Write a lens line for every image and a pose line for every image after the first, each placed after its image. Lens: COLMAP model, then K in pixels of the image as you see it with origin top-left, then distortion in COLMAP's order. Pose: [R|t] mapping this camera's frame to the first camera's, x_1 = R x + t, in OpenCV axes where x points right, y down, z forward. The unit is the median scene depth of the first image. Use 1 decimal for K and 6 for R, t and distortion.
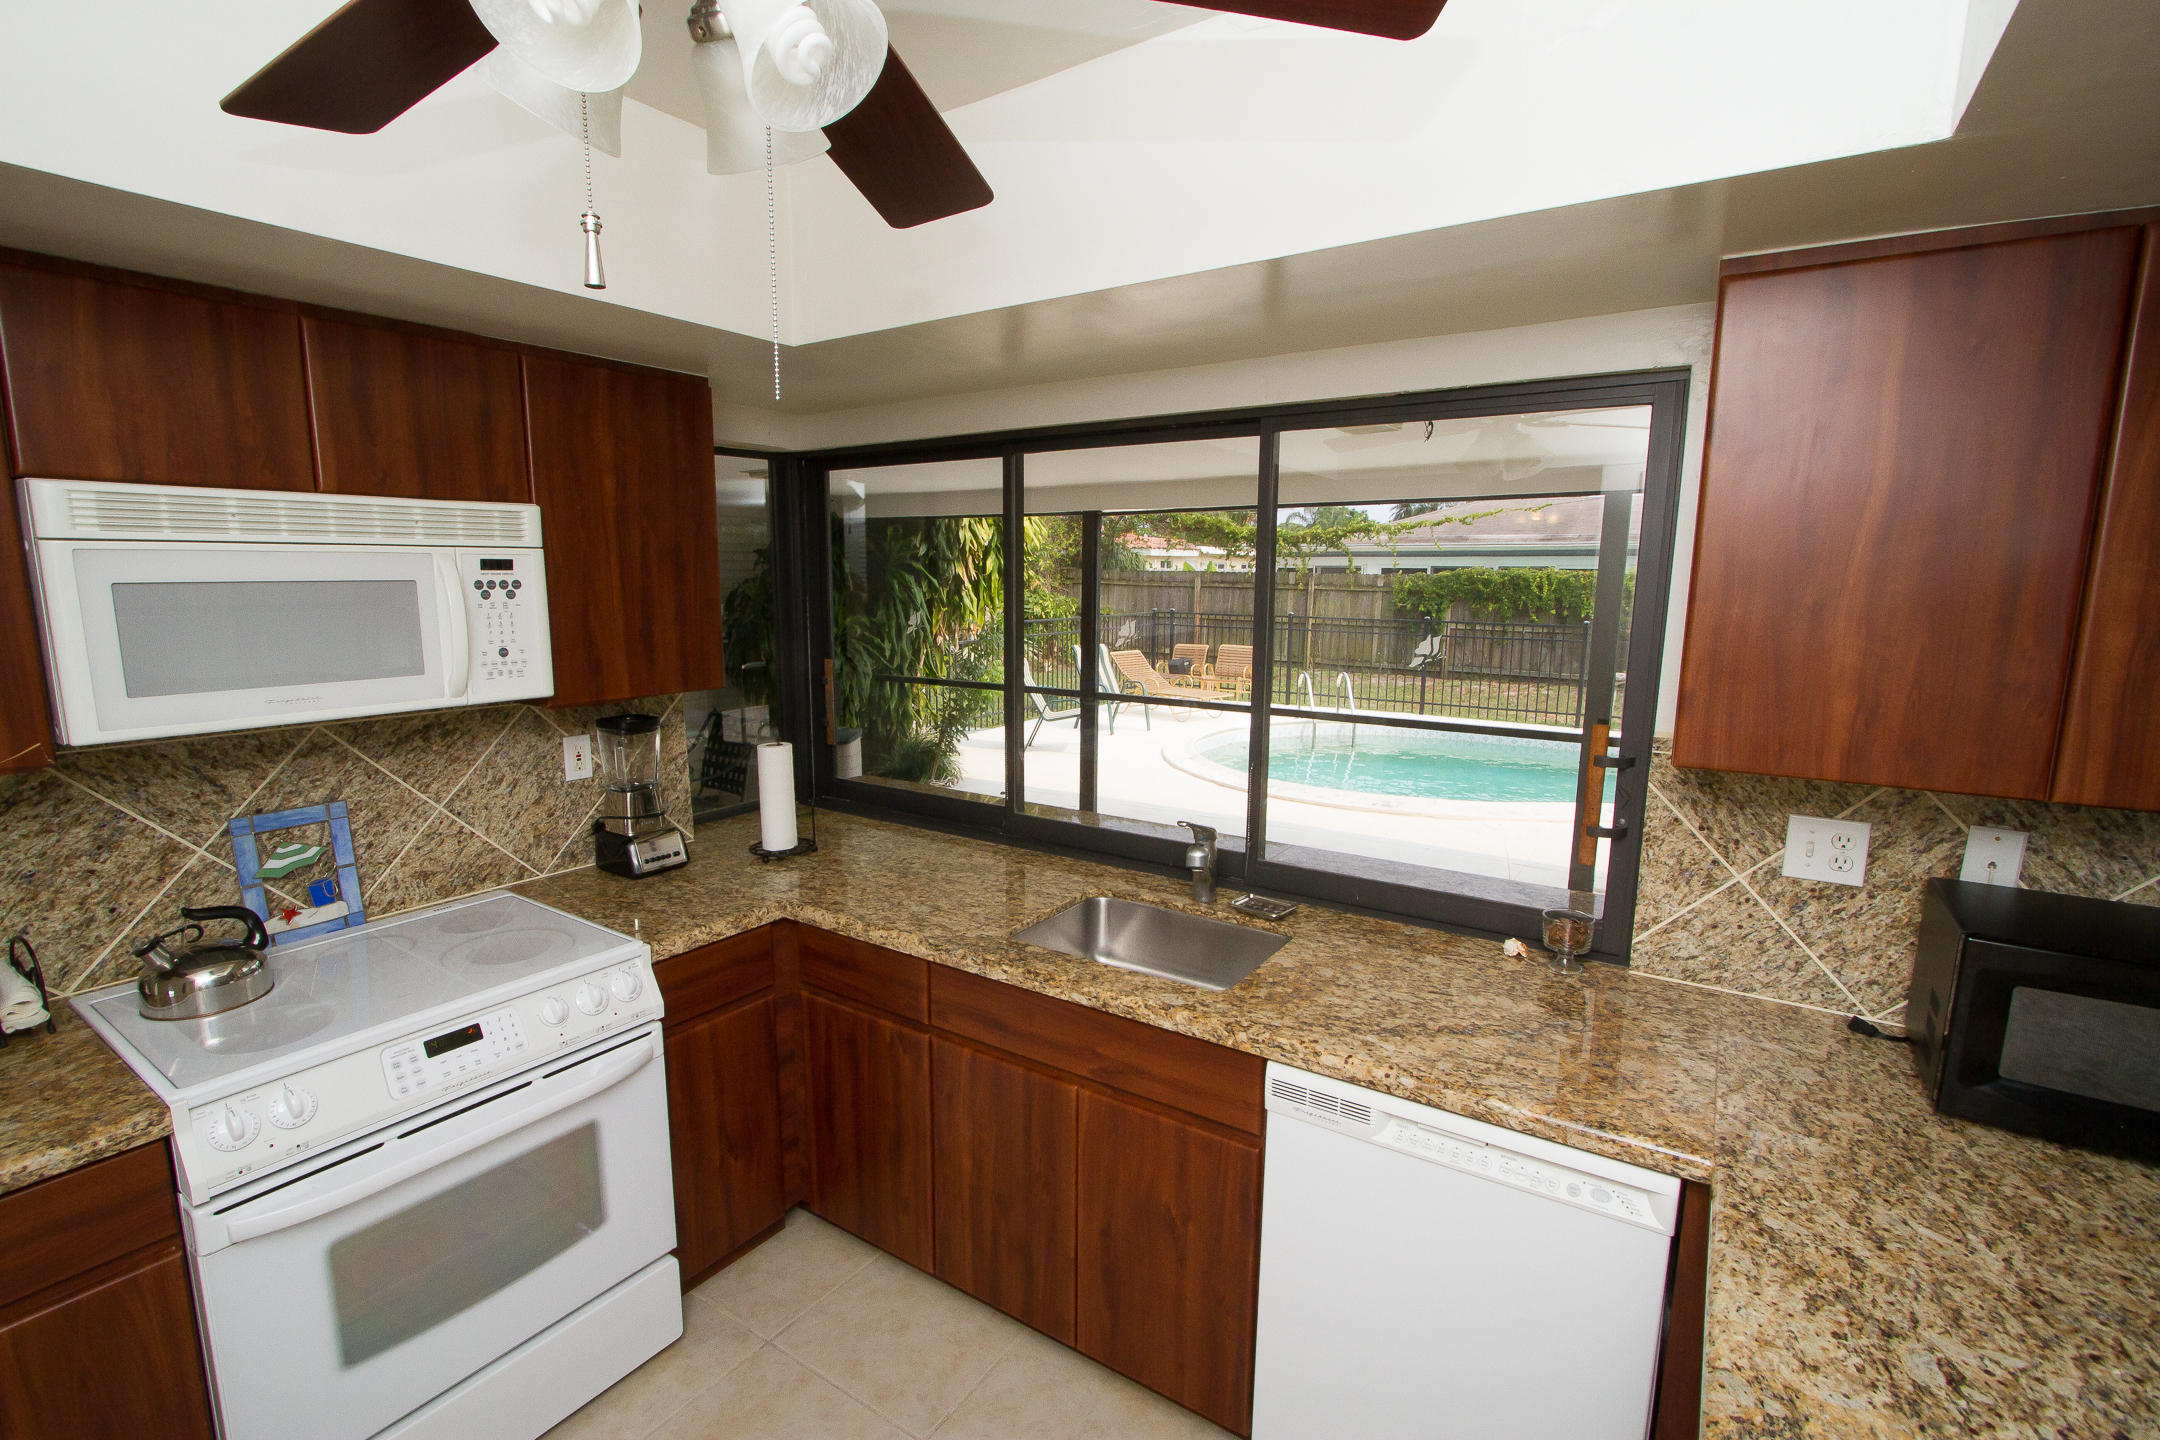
lens RADIAL K [[979.7, 0, 1071.3], [0, 979.7, 725.3], [0, 0, 1]] dist [-0.015729, 0.001277]
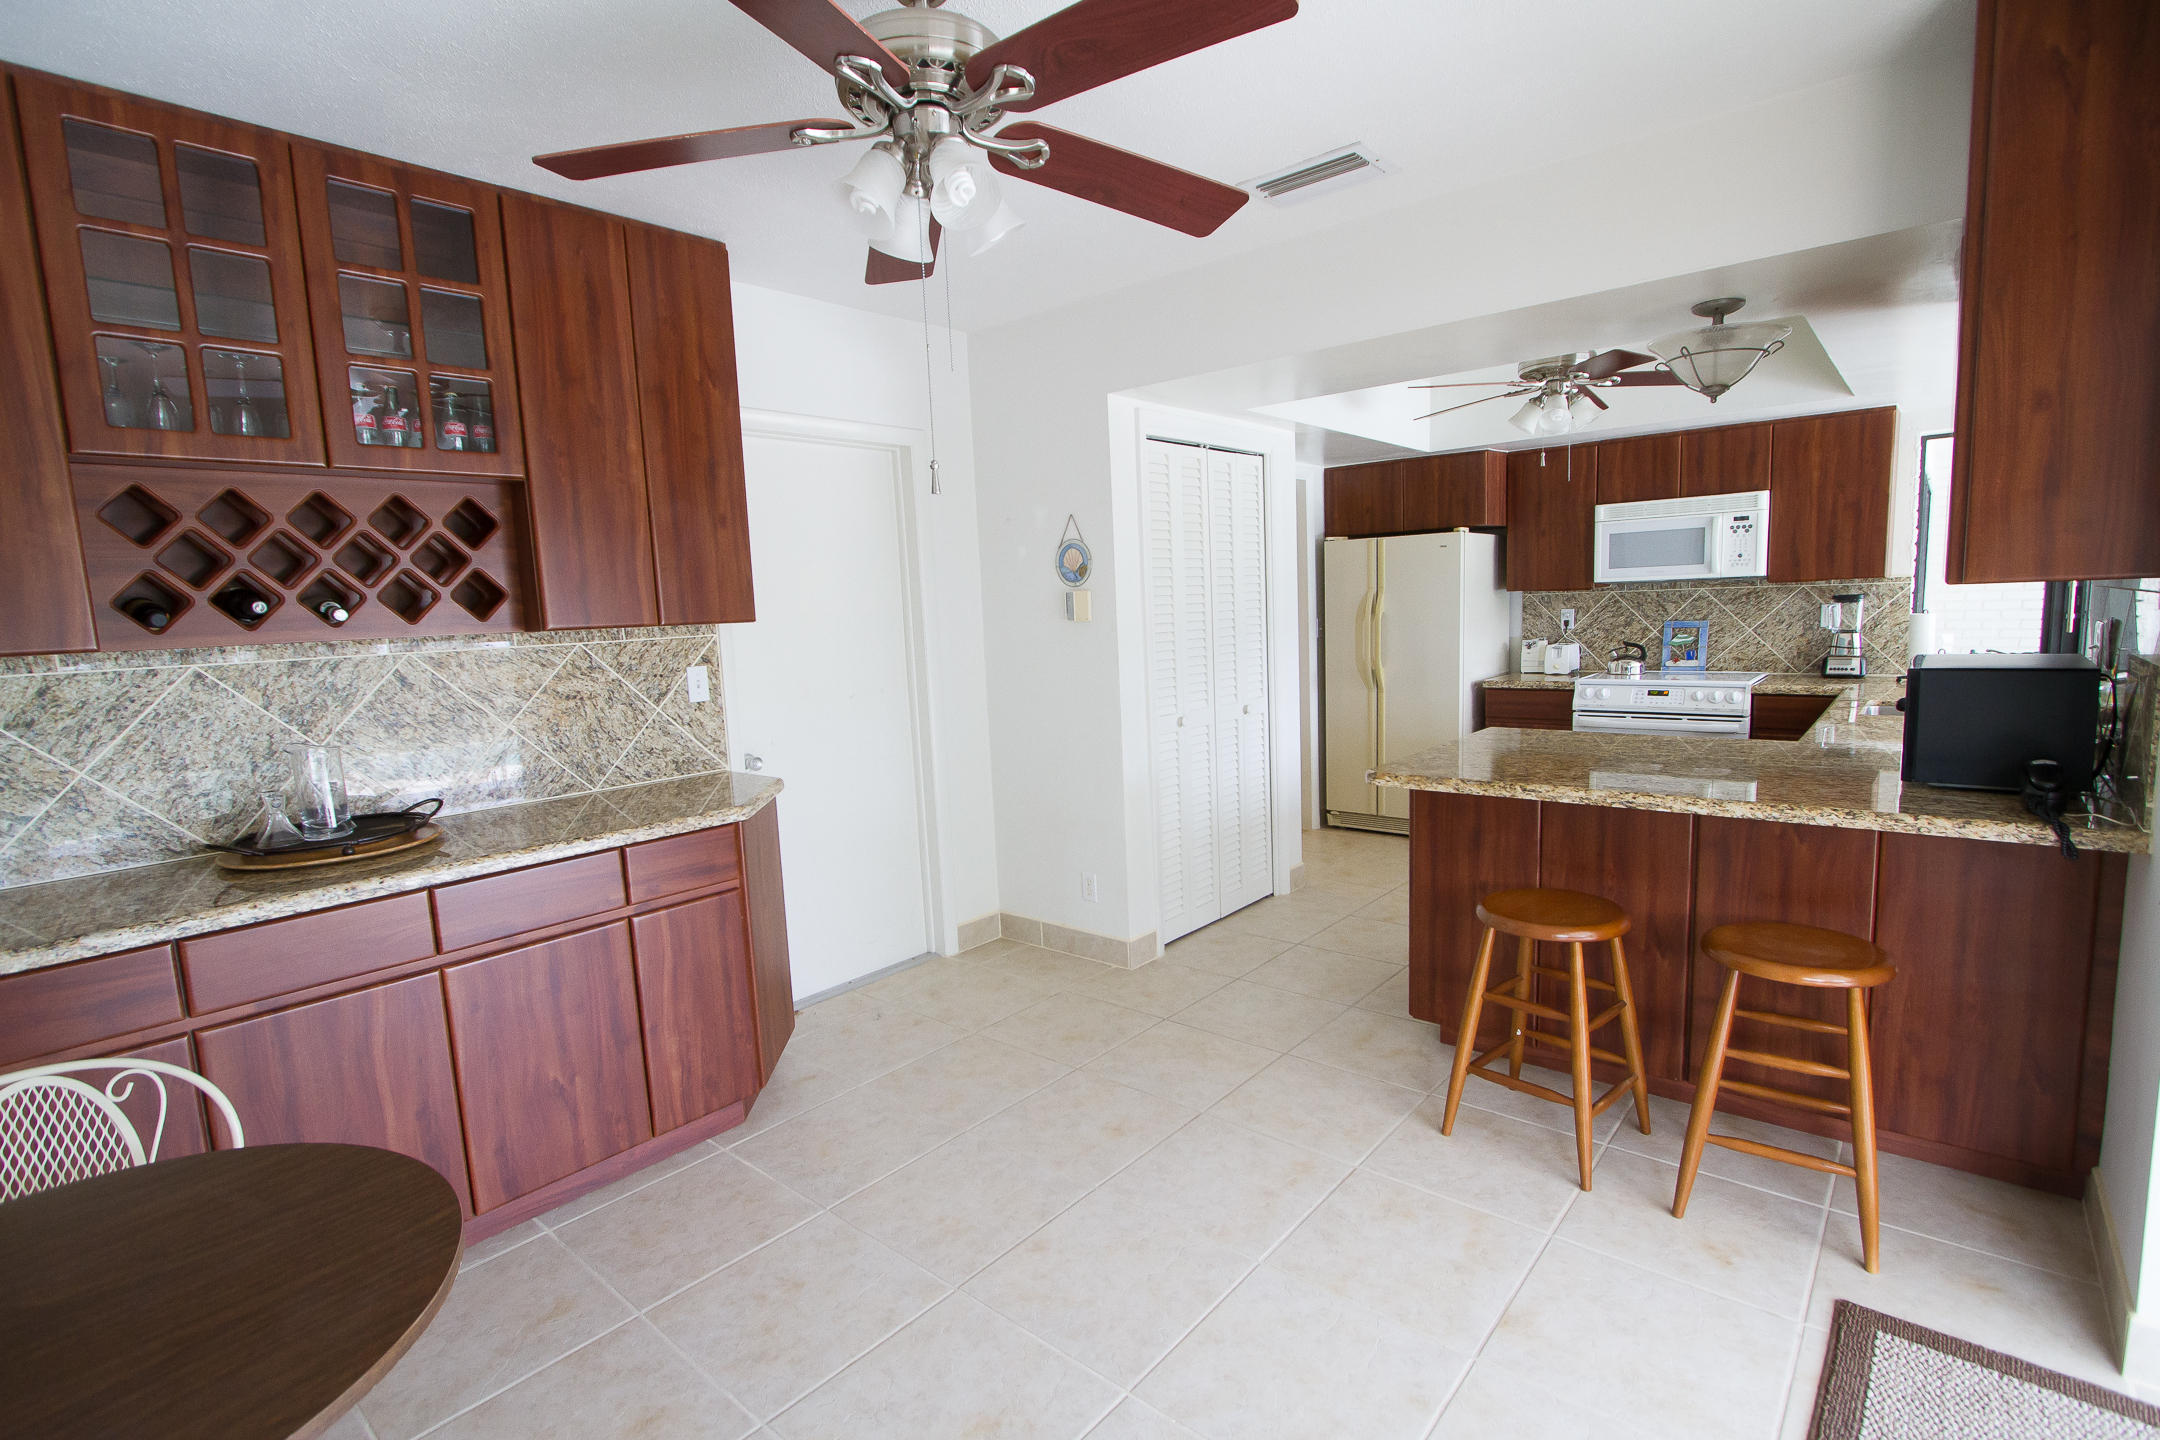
lens RADIAL K [[1012.7, 0, 1075.9], [0, 1012.7, 729.0], [0, 0, 1]] dist [-0.011911, 0.000304]
pose [[-0.124282, 0.124234, -0.984439, 2.102738], [-0.112339, 0.983990, 0.138360, 0.184452], [0.985867, 0.127787, -0.108336, -0.278753]]
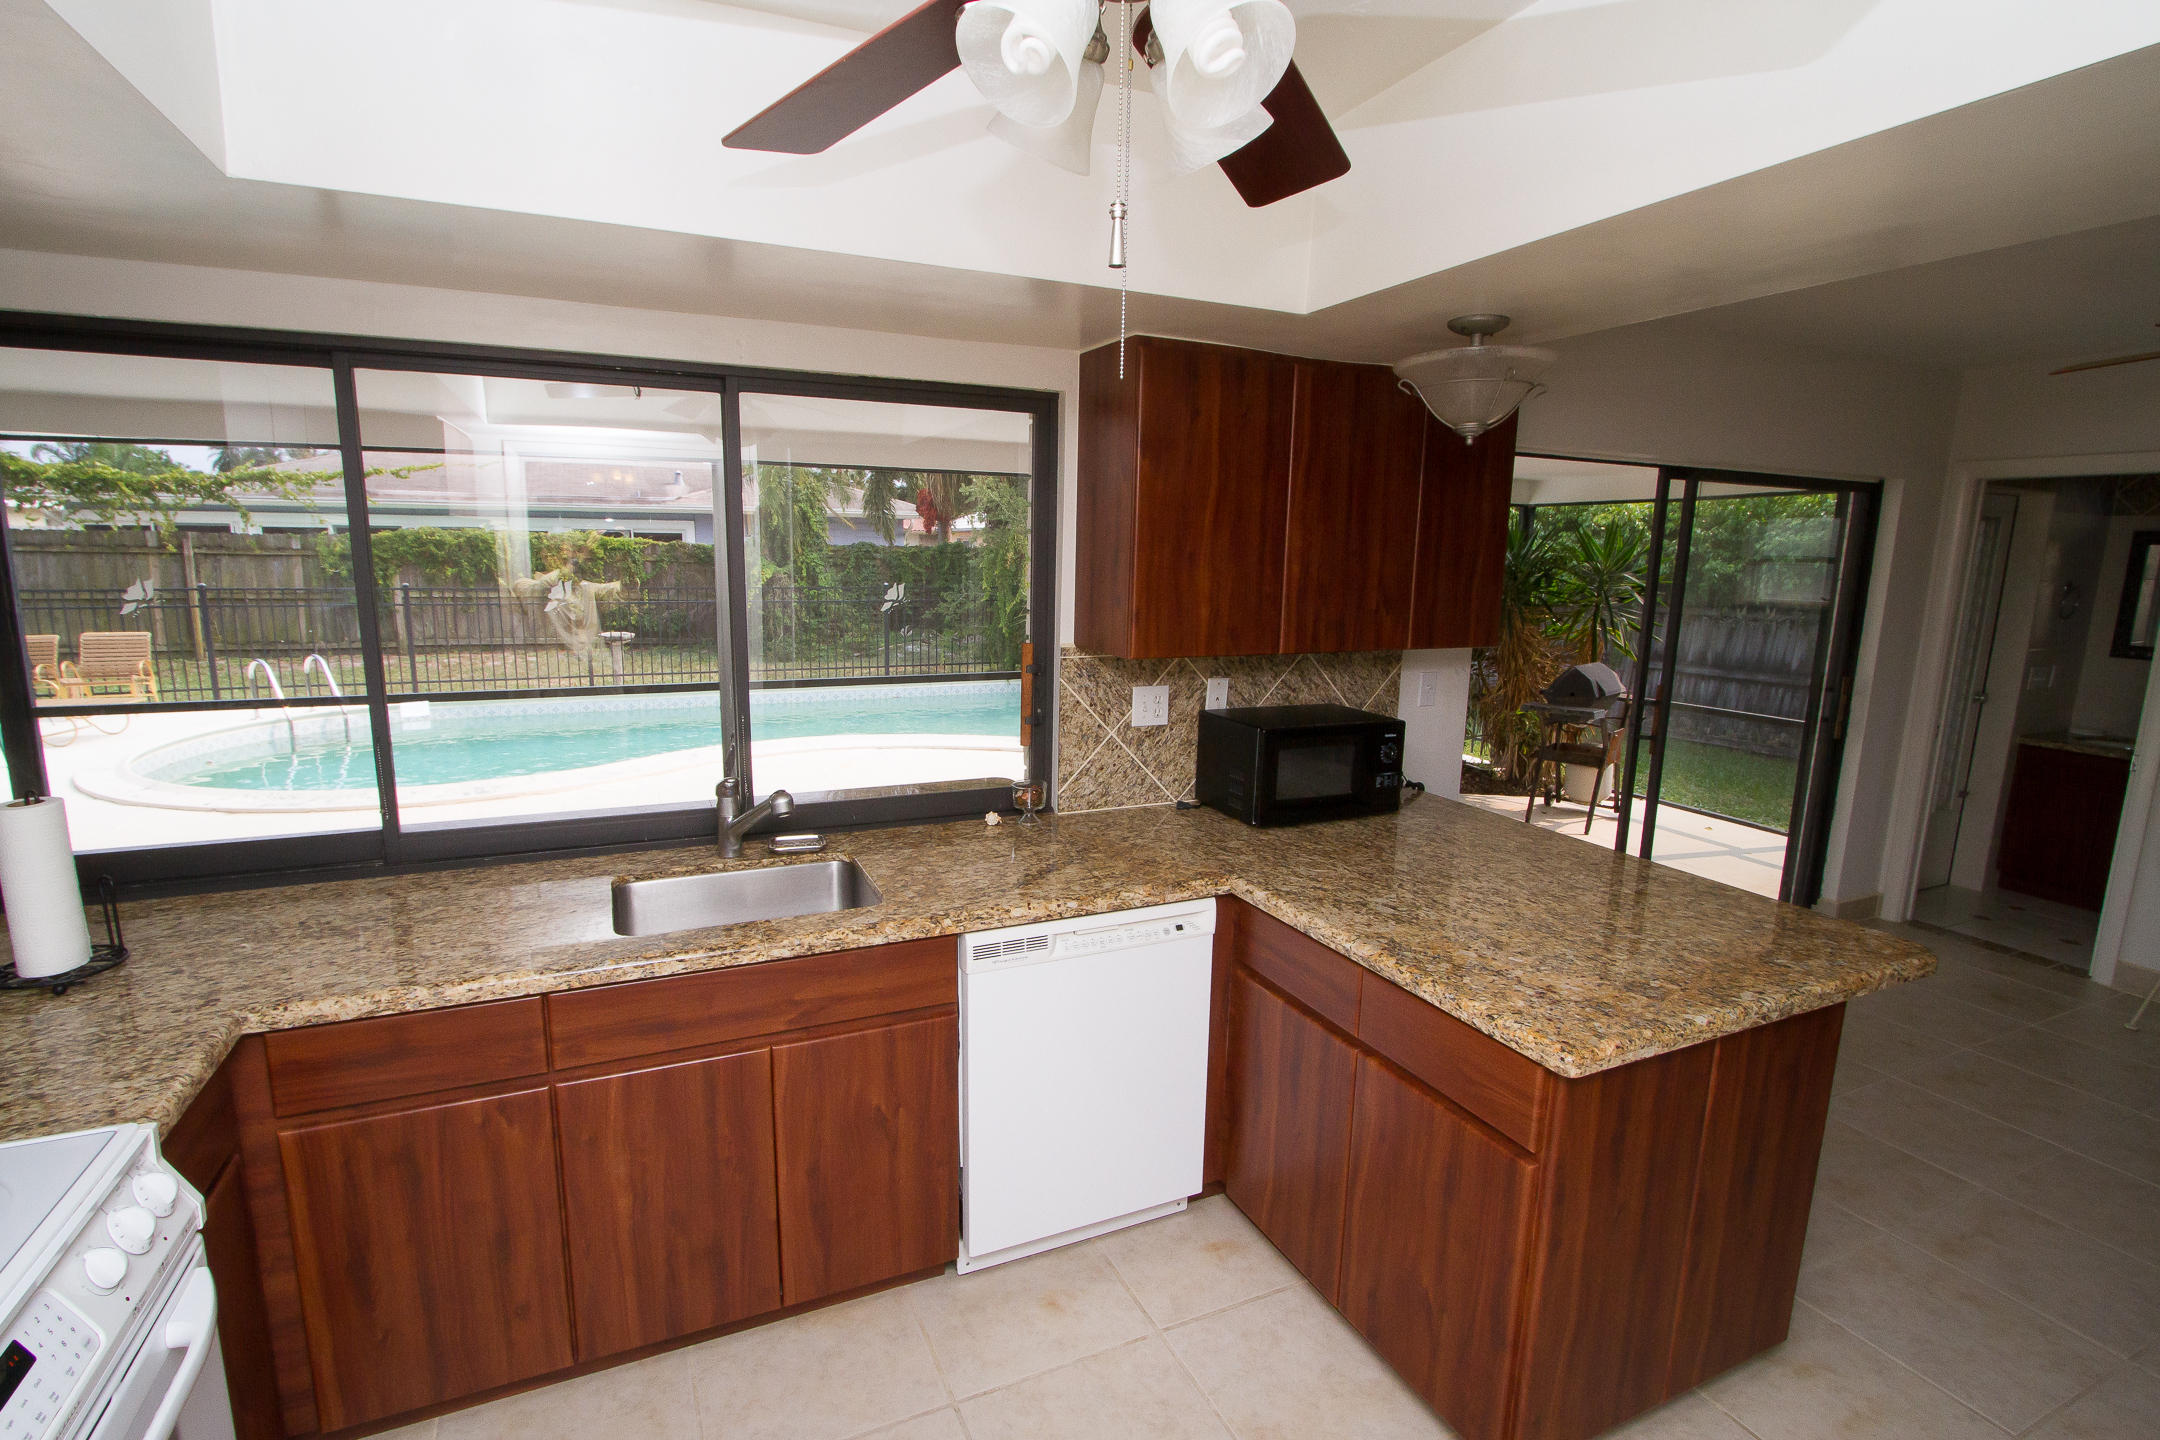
lens RADIAL K [[1027.3, 0, 1056.9], [0, 1027.3, 723.5], [0, 0, 1]] dist [-0.026063, 0.000186]
pose [[0.529239, -0.138979, 0.837013, -0.652512], [0.115940, 0.989086, 0.090922, -0.015008], [-0.840514, 0.048924, 0.539576, 0.177278]]
